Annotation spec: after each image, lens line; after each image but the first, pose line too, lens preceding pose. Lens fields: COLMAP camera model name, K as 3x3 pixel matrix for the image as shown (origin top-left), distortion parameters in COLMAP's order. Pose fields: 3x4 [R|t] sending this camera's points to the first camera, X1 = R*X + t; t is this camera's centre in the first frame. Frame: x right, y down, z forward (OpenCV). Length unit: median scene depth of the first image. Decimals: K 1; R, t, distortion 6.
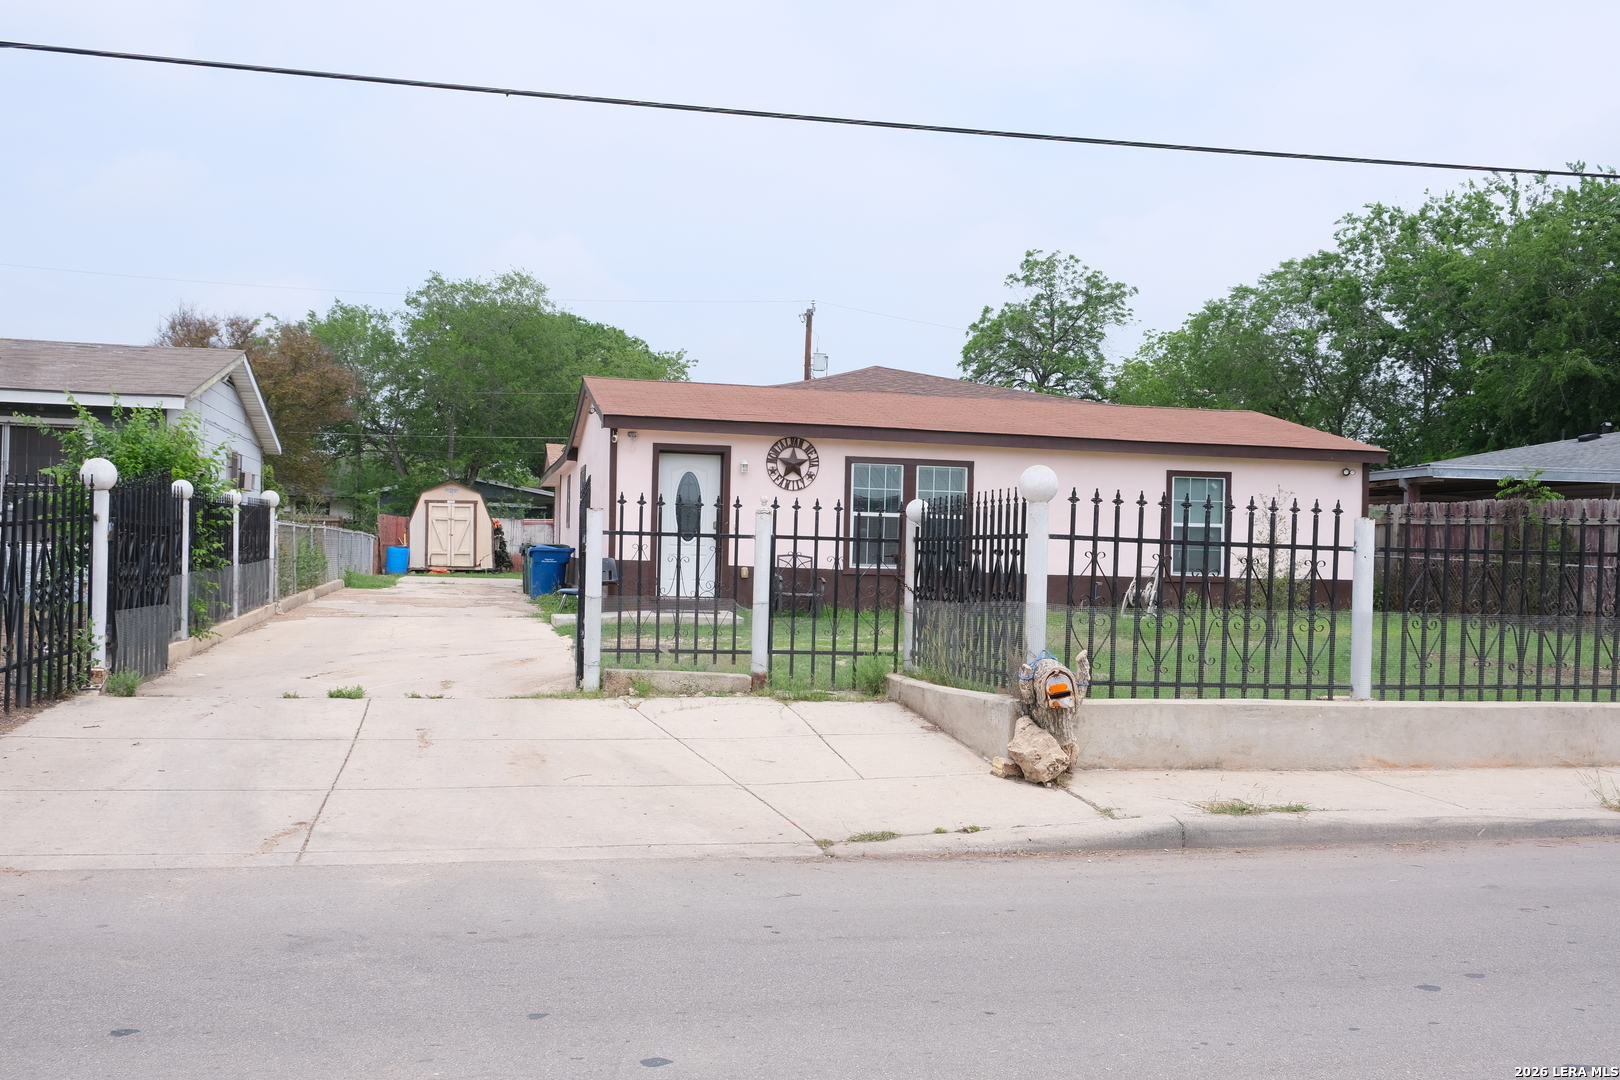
lens RADIAL K [[1513.3, 0, 810.0], [0, 1513.3, 540.0], [0, 0, 1]] dist [0.001226, 0.007883]
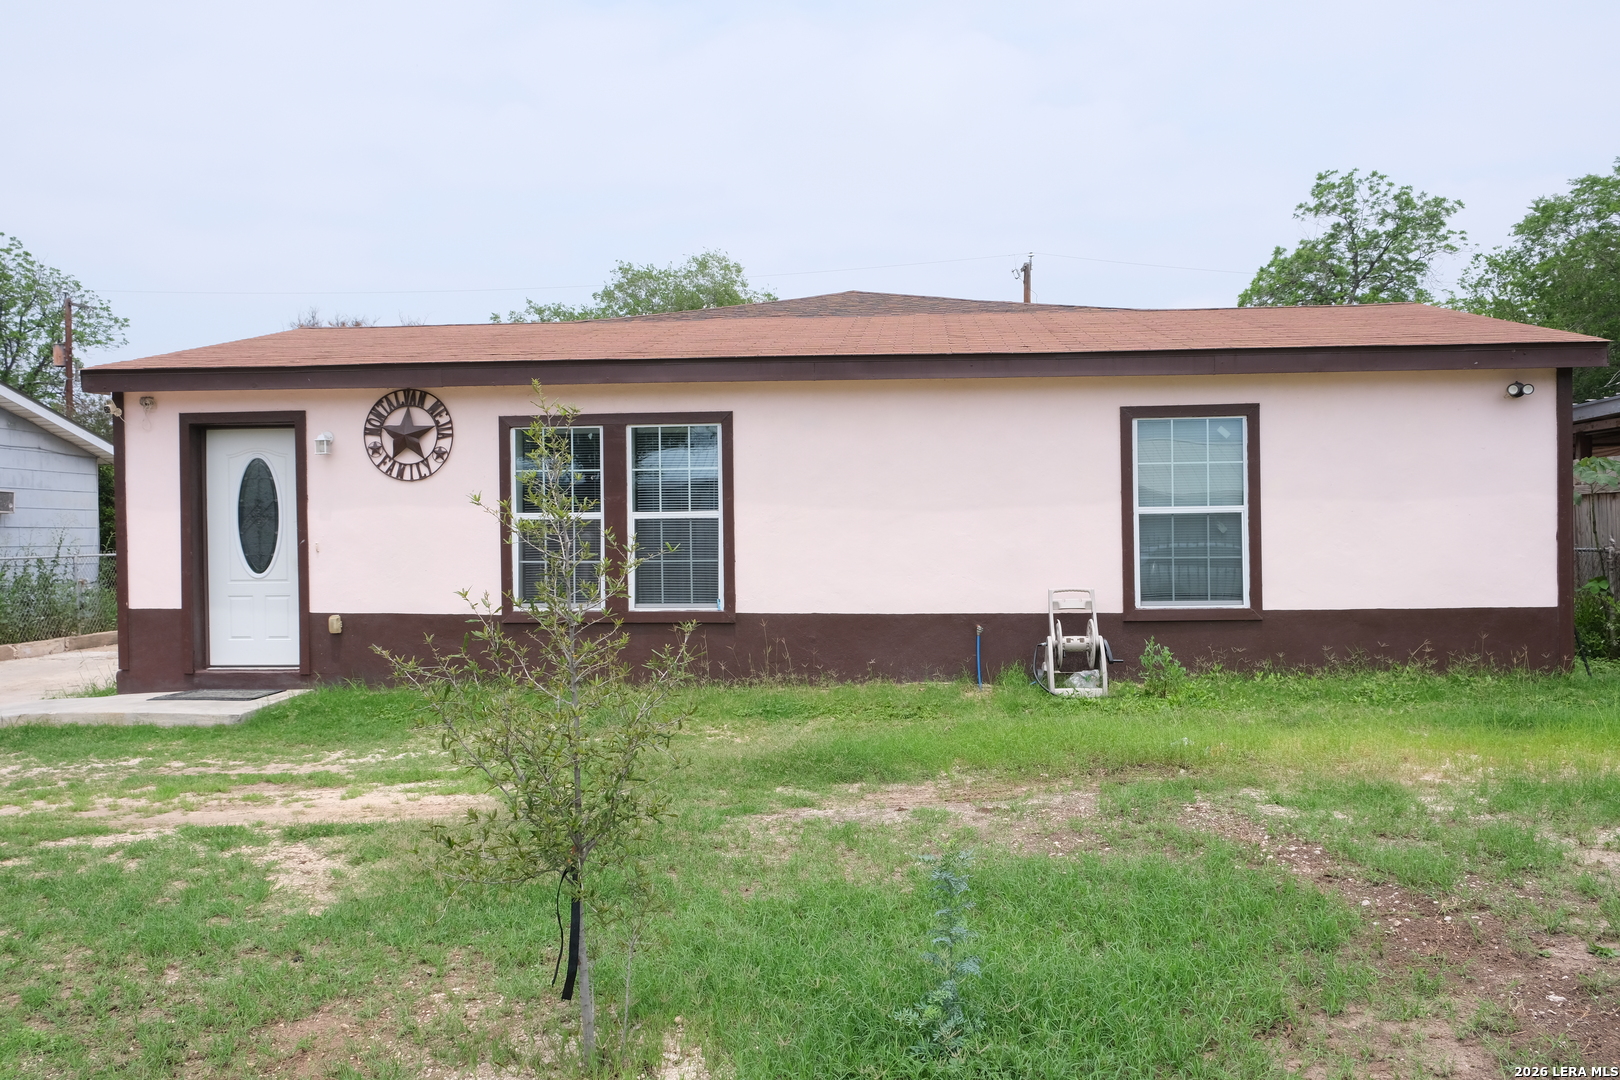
lens RADIAL K [[1363.6, 0, 810.0], [0, 1363.6, 540.0], [0, 0, 1]] dist [-0.003913, -0.000223]
pose [[0.948787, -0.034324, -0.314047, 0.277454], [0.037251, 0.999300, 0.003322, -0.005691], [0.313713, -0.014851, 0.949402, 0.513182]]
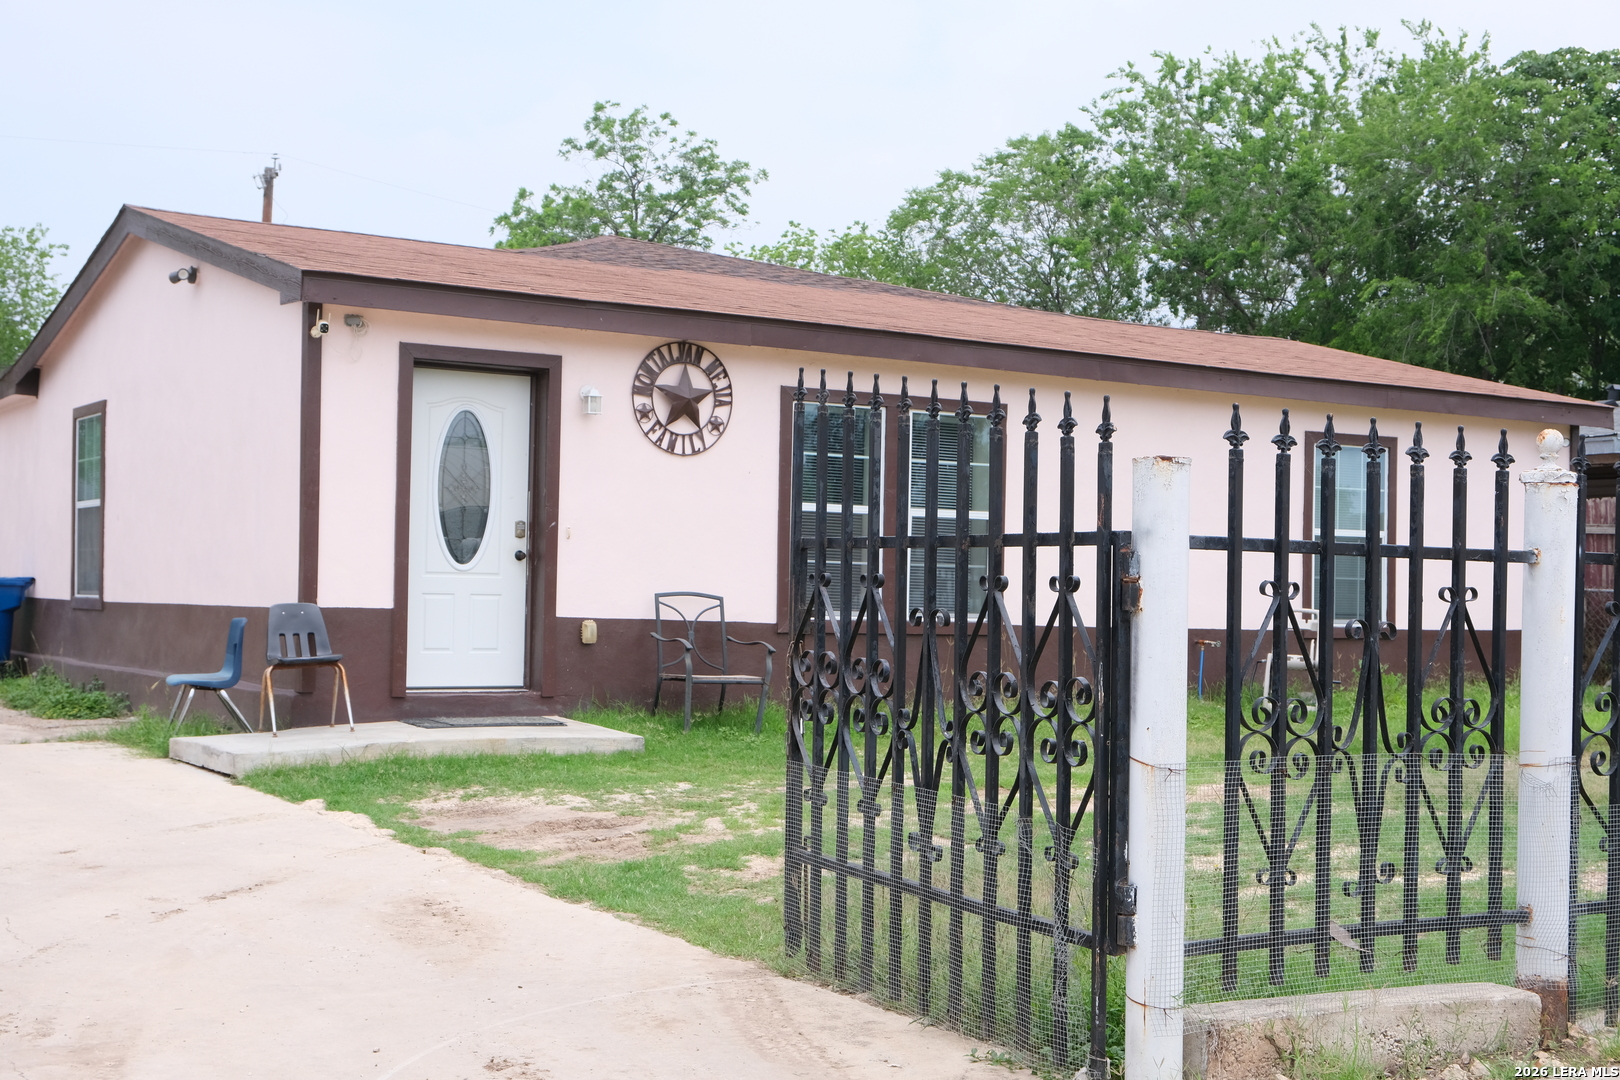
lens RADIAL K [[2120.2, 0, 809.5], [0, 2120.2, 573.8], [0, 0, 1]] dist [0.008937, 0.015546]
pose [[0.942624, -0.003190, 0.333840, -0.180842], [0.000610, 0.999969, 0.007834, -0.001088], [-0.333855, -0.007181, 0.942597, 0.341382]]
